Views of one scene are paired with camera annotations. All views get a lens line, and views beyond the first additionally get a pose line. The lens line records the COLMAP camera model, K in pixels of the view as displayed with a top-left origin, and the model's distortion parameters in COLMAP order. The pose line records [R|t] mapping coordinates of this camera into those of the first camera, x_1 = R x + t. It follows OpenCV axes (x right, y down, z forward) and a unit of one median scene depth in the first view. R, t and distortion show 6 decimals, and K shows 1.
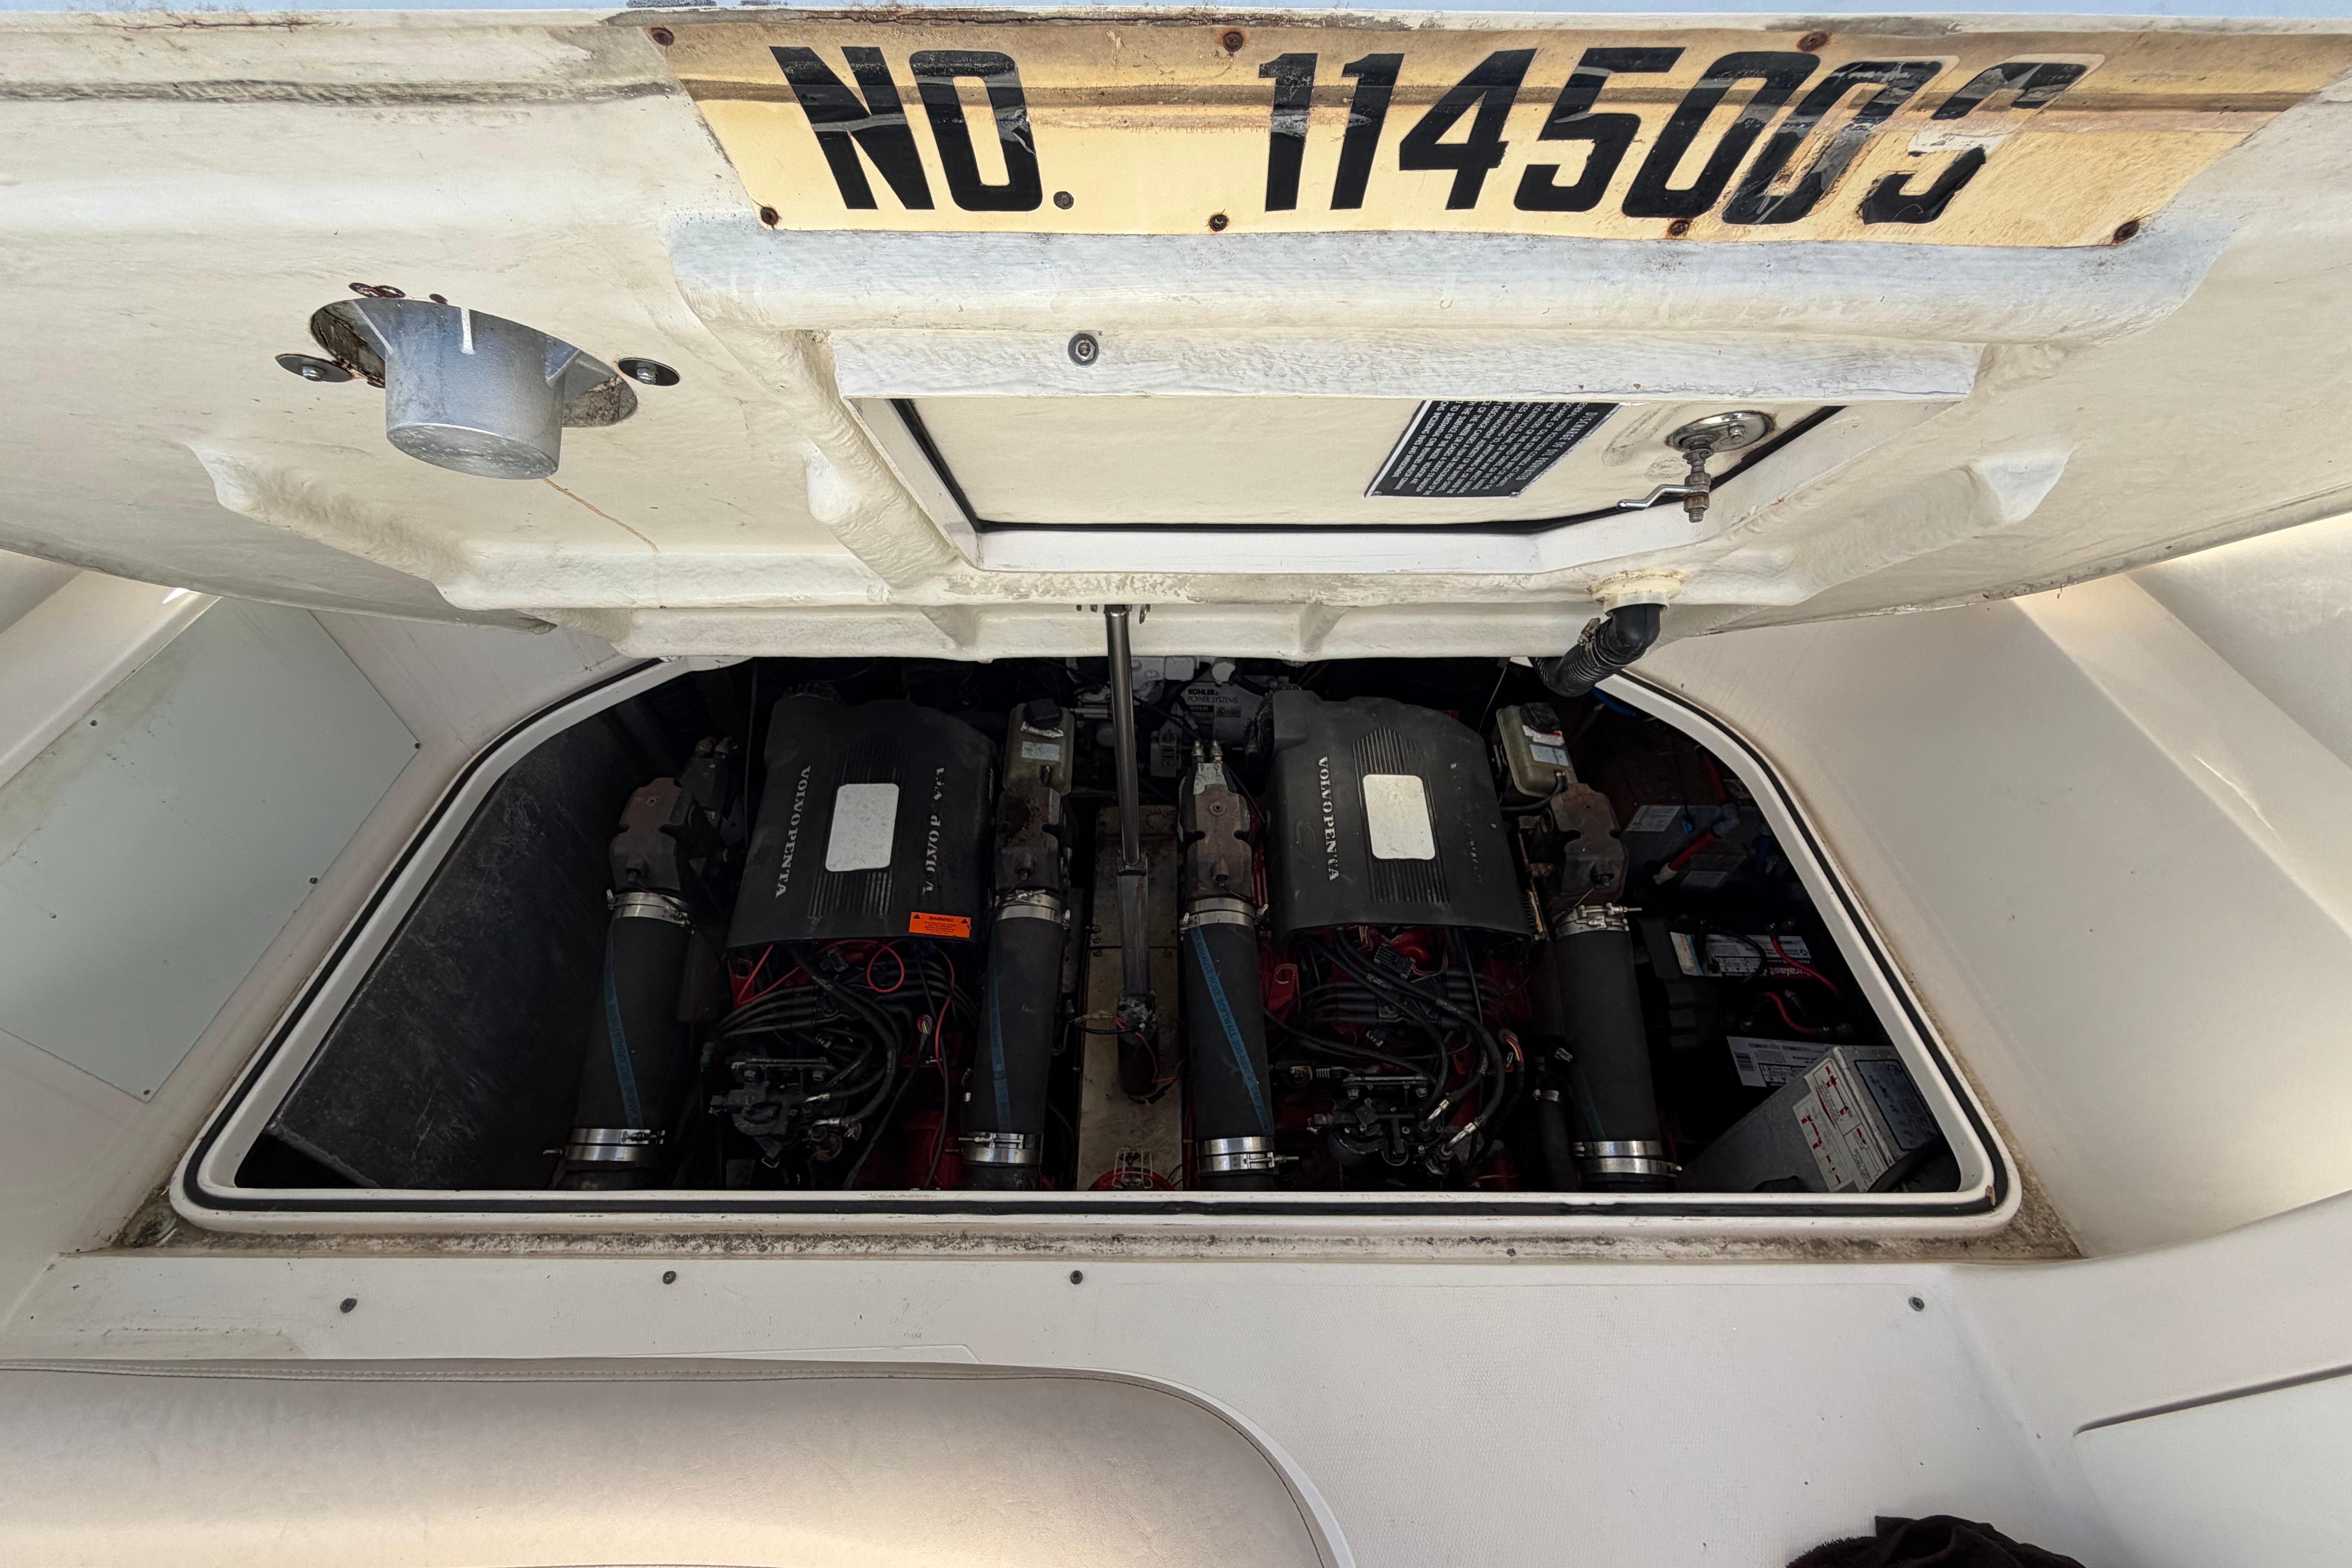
lens RADIAL K [[934.5, 0, 1170.3], [0, 934.5, 786.8], [0, 0, 1]] dist [-0.001081, 0.000169]
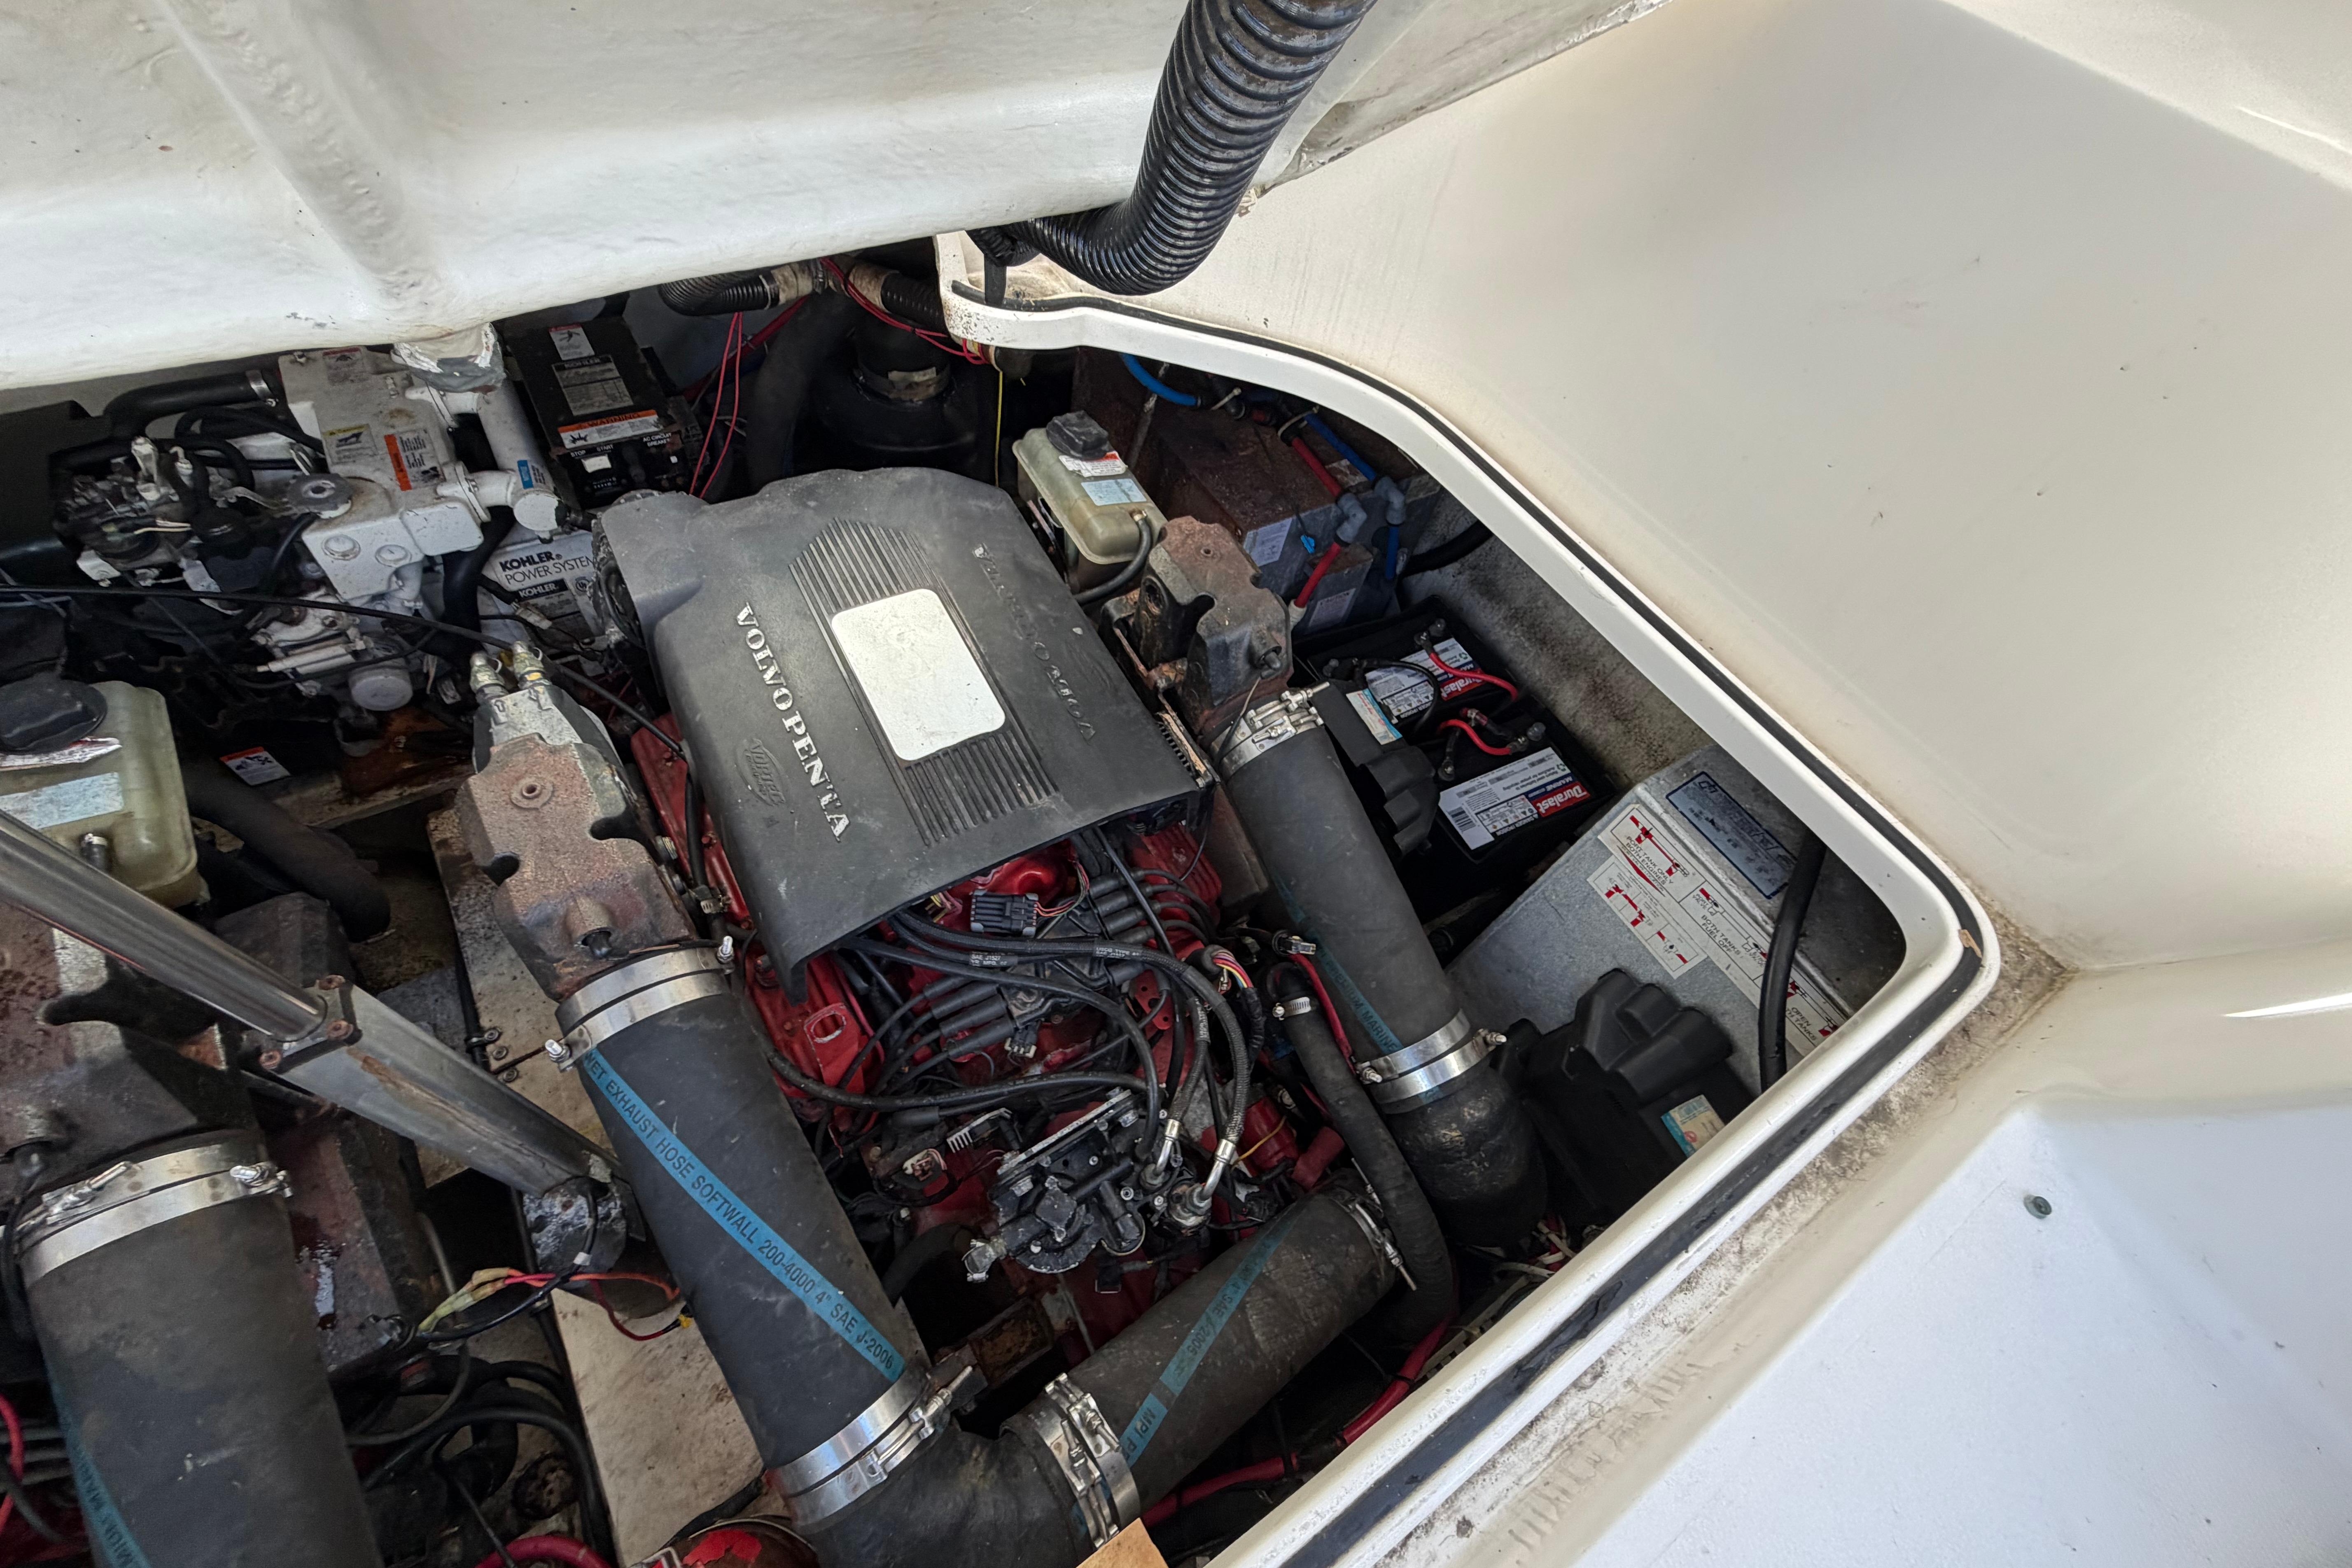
lens RADIAL K [[931.3, 0, 1161.4], [0, 931.3, 783.8], [0, 0, 1]] dist [0.000808, 0.000100]
pose [[0.842945, -0.382719, 0.378113, 0.138919], [0.306593, 0.919249, 0.246946, 0.001845], [-0.442091, -0.092235, 0.892215, 0.467449]]
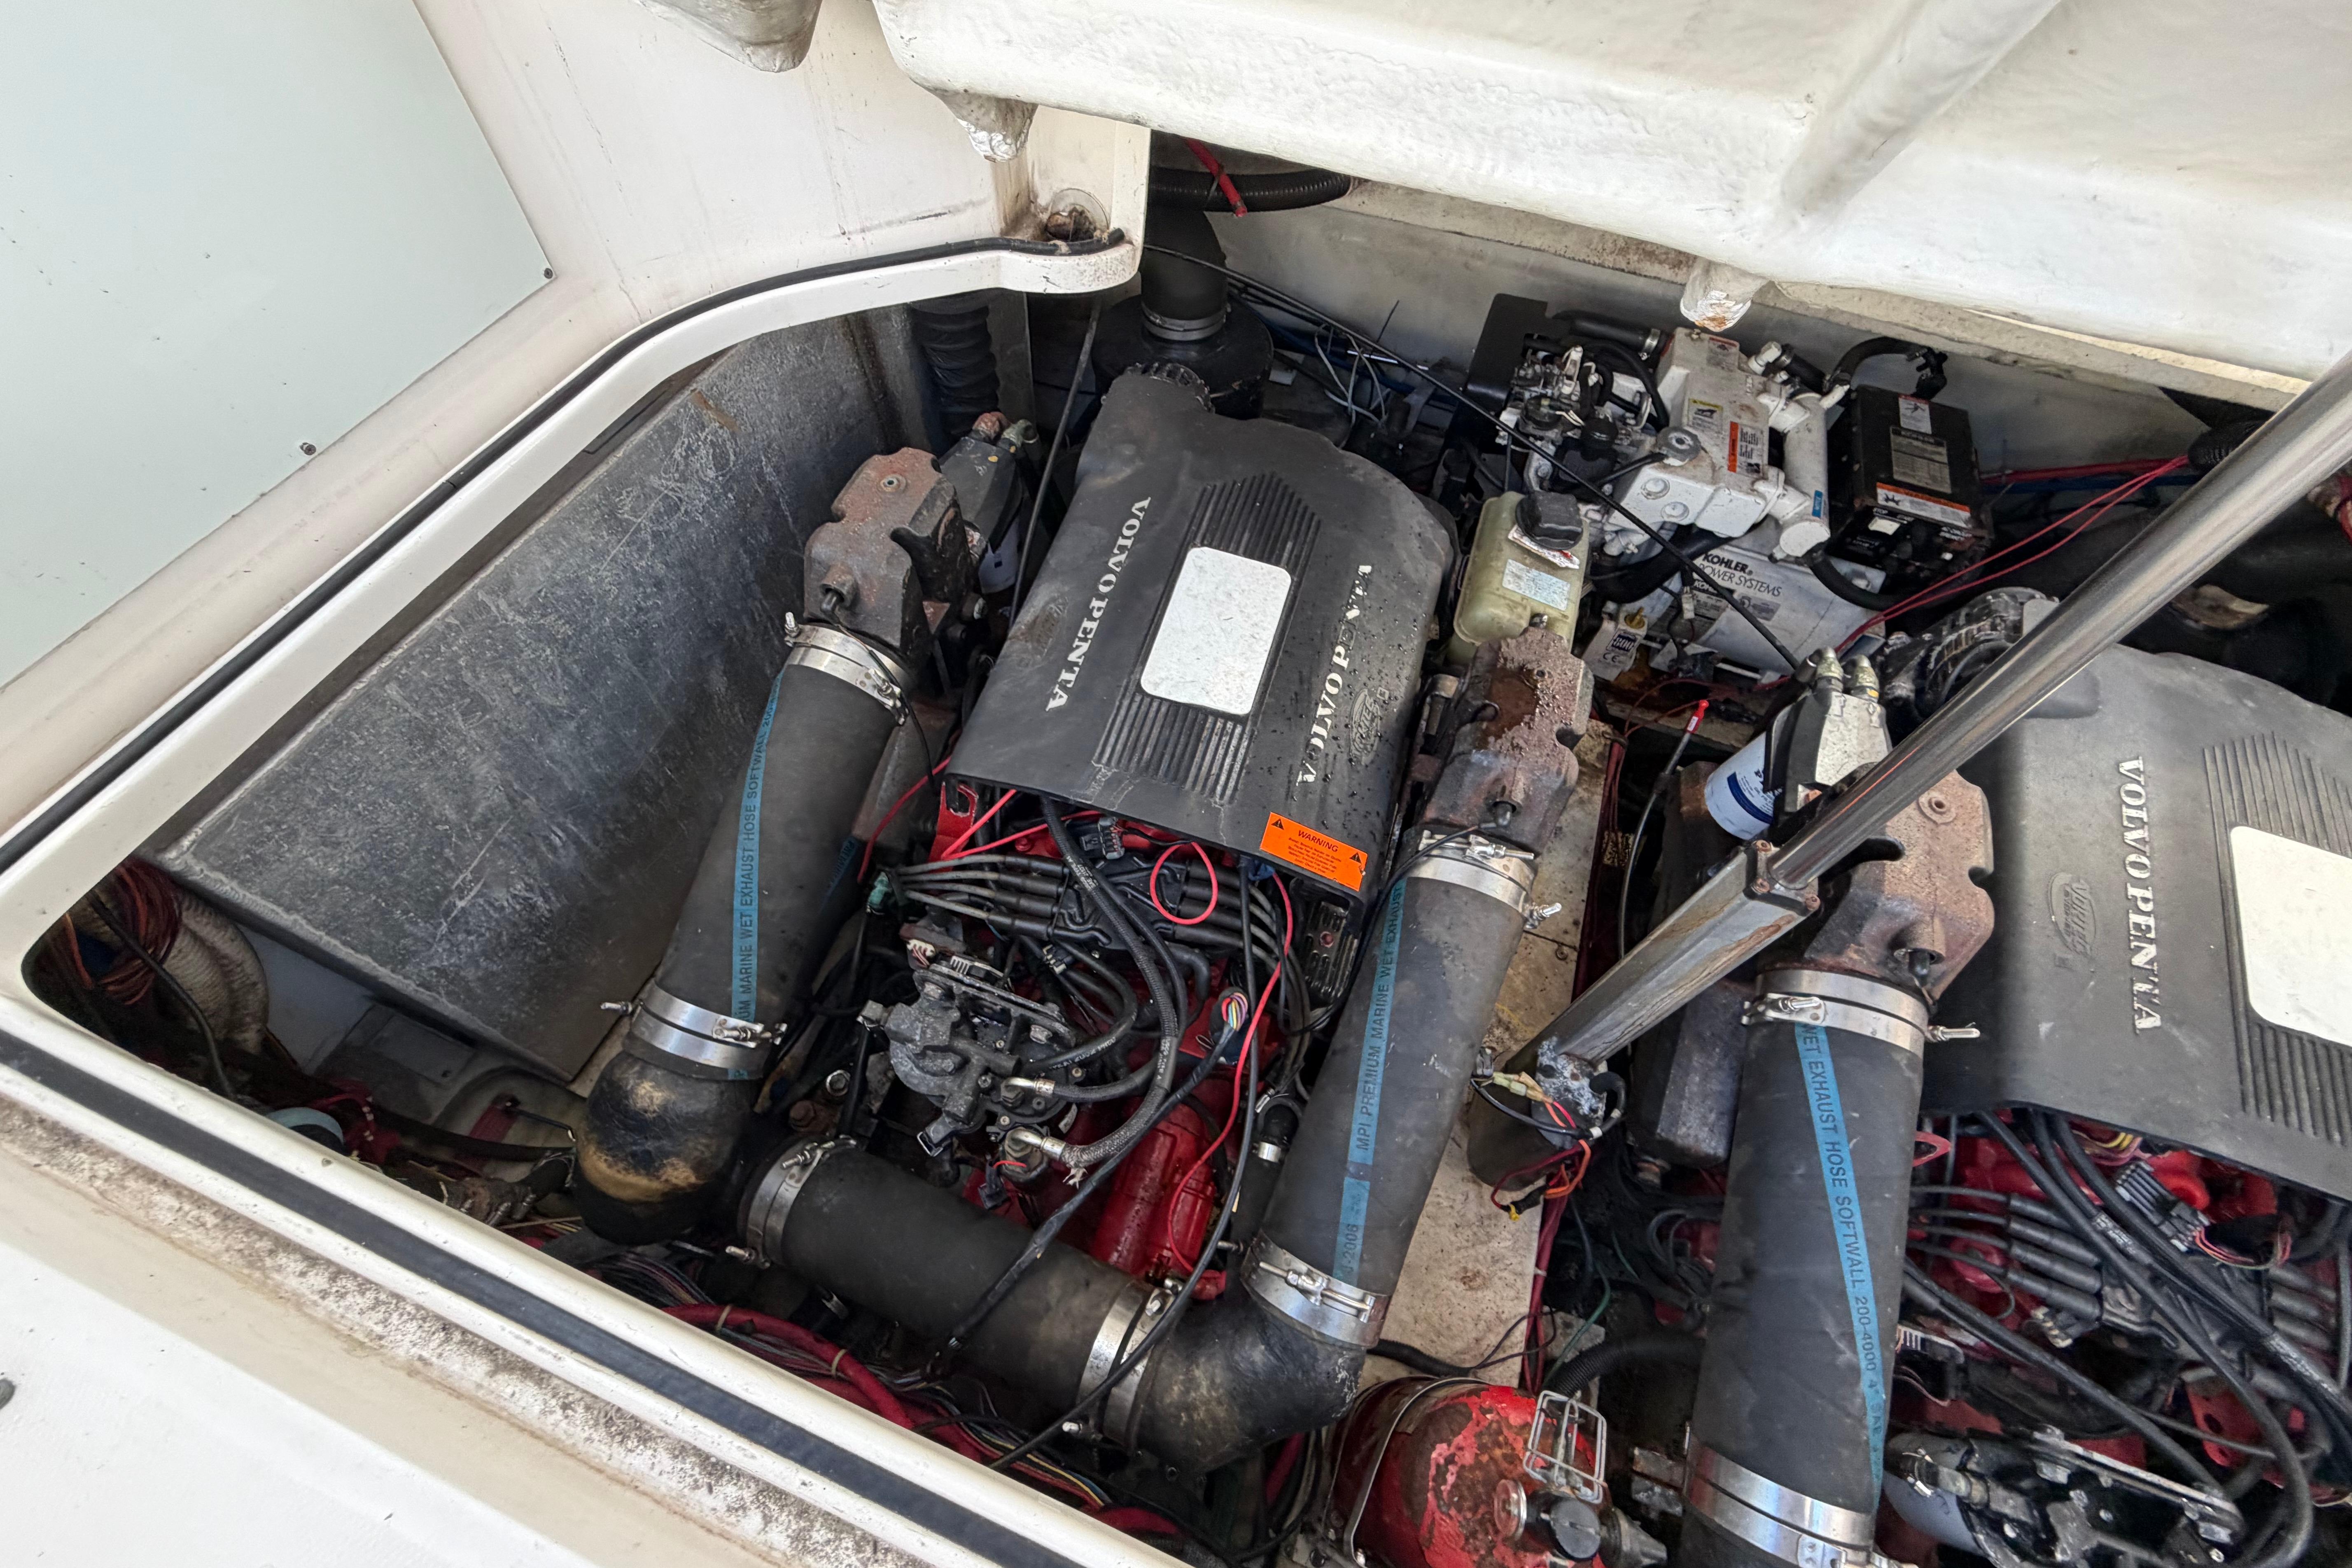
lens RADIAL K [[934.5, 0, 1170.3], [0, 934.5, 786.8], [0, 0, 1]] dist [-0.001081, 0.000169]
pose [[0.934818, 0.313789, -0.166288, -0.239770], [-0.281126, 0.939986, 0.193376, 0.031767], [0.216988, -0.134023, 0.966930, 0.456892]]
